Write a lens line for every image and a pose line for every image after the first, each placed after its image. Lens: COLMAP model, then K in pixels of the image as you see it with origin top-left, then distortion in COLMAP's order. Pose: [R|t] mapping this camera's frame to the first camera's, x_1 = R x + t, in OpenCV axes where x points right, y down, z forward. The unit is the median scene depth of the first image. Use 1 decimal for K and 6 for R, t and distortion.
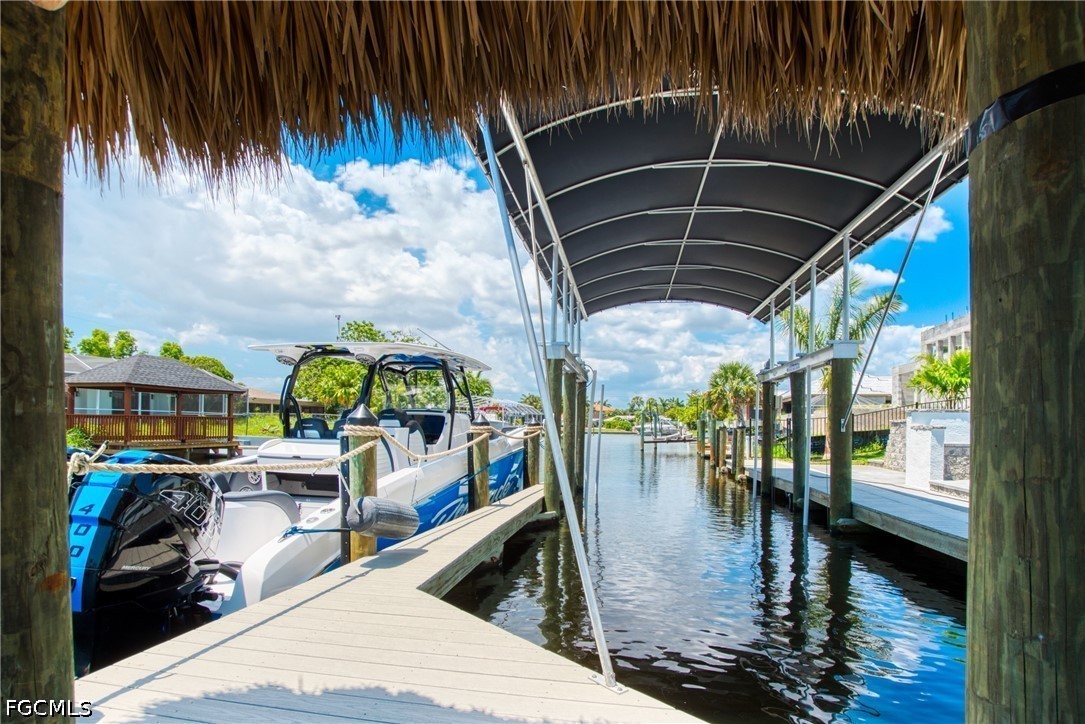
lens RADIAL K [[555.5, 0, 543.0], [0, 555.5, 431.0], [0, 0, 1]] dist [-0.001302, -0.000076]
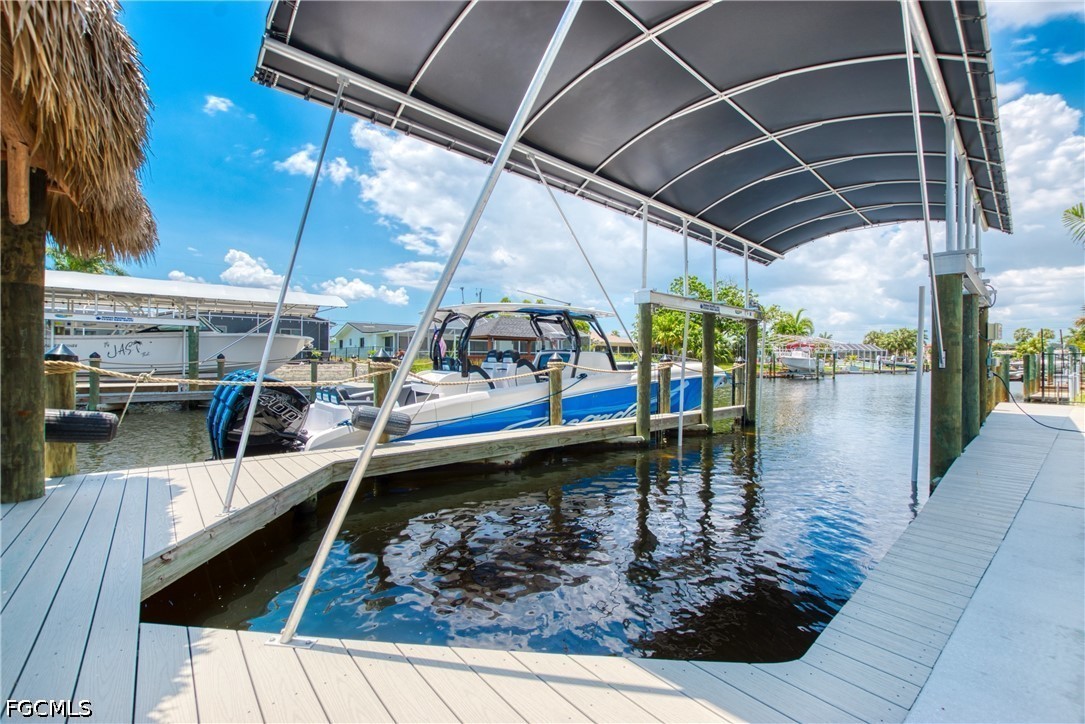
lens RADIAL K [[472.0, 0, 541.6], [0, 472.0, 365.9], [0, 0, 1]] dist [0.000424, 0.000202]
pose [[0.790314, 0.001705, -0.612700, 2.939943], [-0.002724, 0.999996, -0.000732, 0.007262], [0.612696, 0.002248, 0.790315, 0.702435]]
